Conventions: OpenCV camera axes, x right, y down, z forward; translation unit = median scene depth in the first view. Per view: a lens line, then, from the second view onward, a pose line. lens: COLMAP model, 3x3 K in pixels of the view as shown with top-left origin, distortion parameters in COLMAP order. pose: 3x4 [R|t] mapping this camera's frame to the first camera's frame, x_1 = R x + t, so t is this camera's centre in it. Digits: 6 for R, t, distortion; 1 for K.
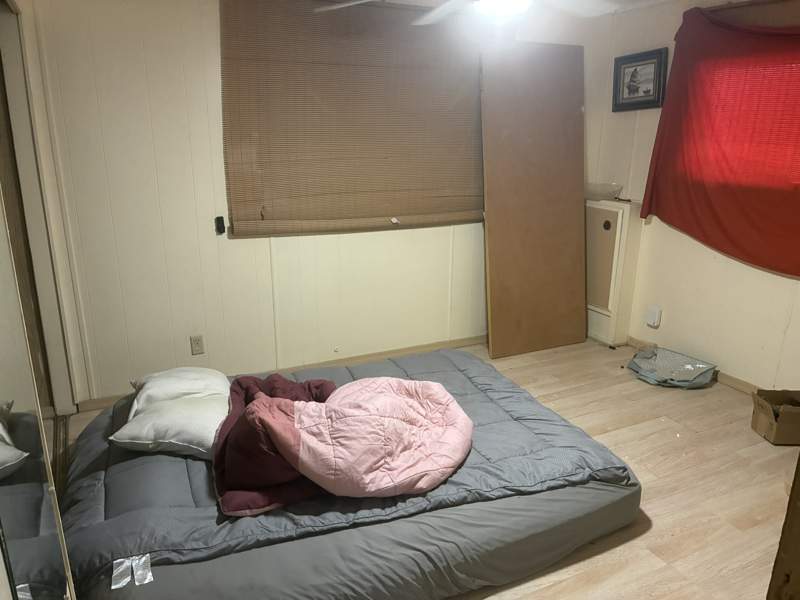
lens RADIAL K [[598.1, 0, 401.1], [0, 598.1, 295.7], [0, 0, 1]] dist [0.028442, -0.059912]
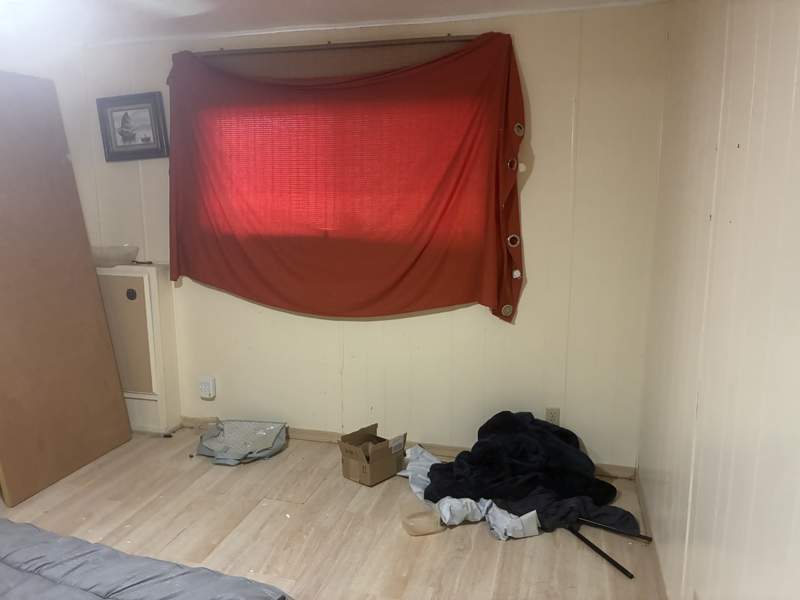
lens RADIAL K [[598.1, 0, 401.1], [0, 598.1, 295.7], [0, 0, 1]] dist [0.028442, -0.059912]
pose [[0.655525, -0.143716, 0.741372, -0.029489], [0.213644, 0.976912, 0.000470, -0.038301], [-0.724323, 0.158081, 0.671094, 0.181831]]
